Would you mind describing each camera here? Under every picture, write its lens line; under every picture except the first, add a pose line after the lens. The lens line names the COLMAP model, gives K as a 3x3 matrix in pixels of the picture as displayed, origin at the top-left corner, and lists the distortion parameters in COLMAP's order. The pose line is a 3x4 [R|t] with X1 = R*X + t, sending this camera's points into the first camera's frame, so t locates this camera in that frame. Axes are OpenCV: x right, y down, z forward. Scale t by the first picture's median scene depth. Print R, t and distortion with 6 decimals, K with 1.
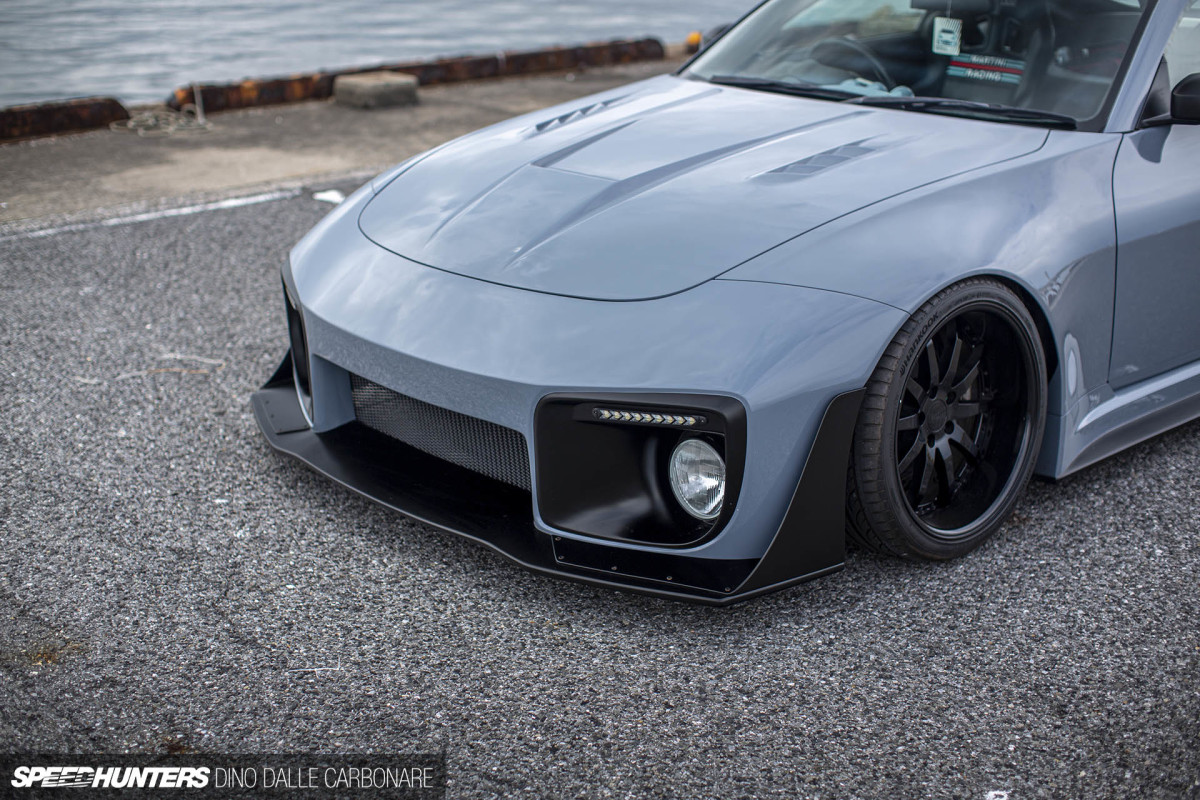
lens RADIAL K [[1771.6, 0, 591.7], [0, 1771.6, 405.0], [0, 0, 1]] dist [-0.103850, 0.000000]
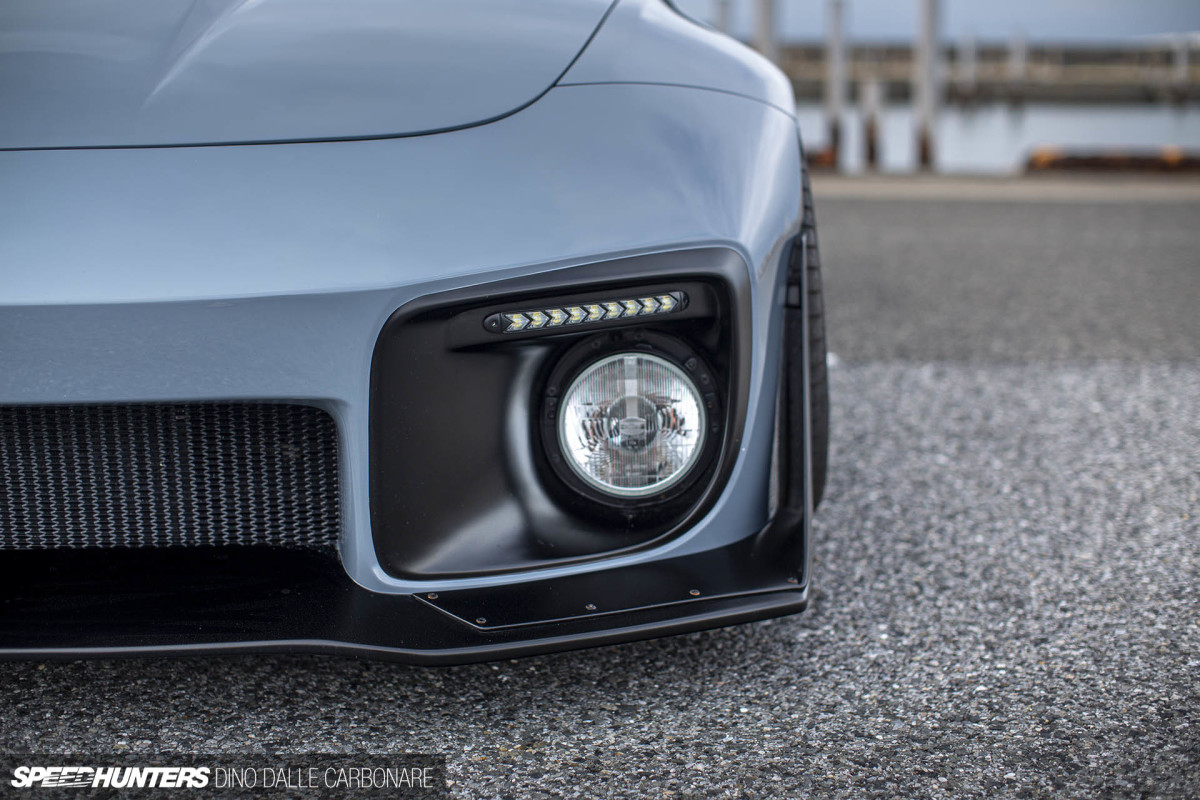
lens RADIAL K [[1771.6, 0, 607.0], [0, 1771.6, 398.2], [0, 0, 1]] dist [-0.103850, 0.000000]
pose [[0.678326, -0.145103, 0.720291, -0.321750], [0.233776, 0.971986, -0.024349, 0.042127], [-0.696580, 0.184903, 0.693244, 0.576778]]
